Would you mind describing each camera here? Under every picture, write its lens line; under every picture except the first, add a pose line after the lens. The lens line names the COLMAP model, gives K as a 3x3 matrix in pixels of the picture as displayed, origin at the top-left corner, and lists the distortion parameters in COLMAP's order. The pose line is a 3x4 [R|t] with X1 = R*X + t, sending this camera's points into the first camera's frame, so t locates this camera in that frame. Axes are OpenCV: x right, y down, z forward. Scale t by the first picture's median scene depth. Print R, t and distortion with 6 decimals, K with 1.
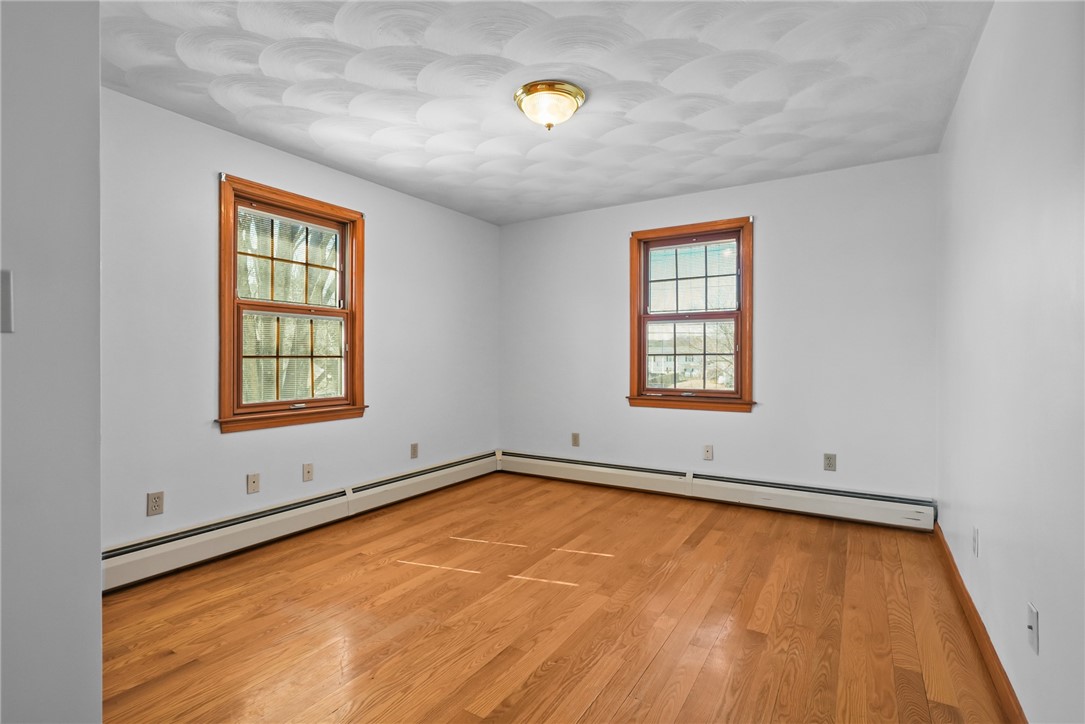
lens RADIAL K [[519.5, 0, 545.1], [0, 519.5, 358.5], [0, 0, 1]] dist [-0.013759, 0.009259]
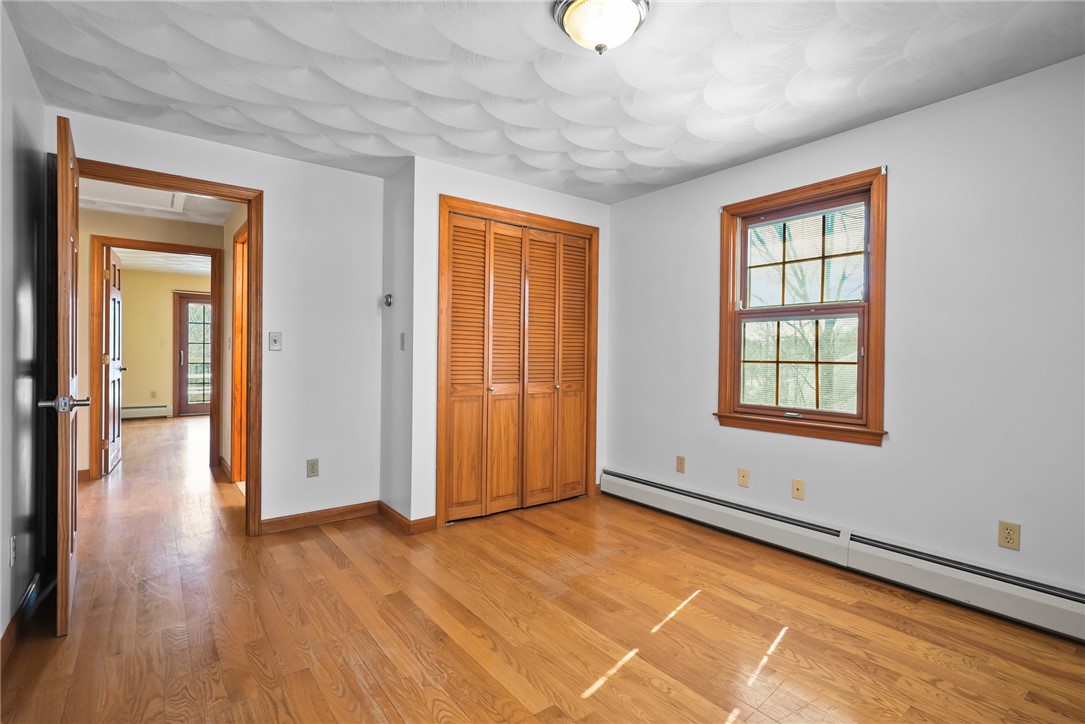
lens RADIAL K [[519.5, 0, 545.1], [0, 519.5, 358.5], [0, 0, 1]] dist [-0.013759, 0.009259]
pose [[-0.359478, 0.000624, -0.933153, 0.608624], [-0.016967, 0.999830, 0.007205, -0.009969], [0.932999, 0.018423, -0.359406, 1.008110]]
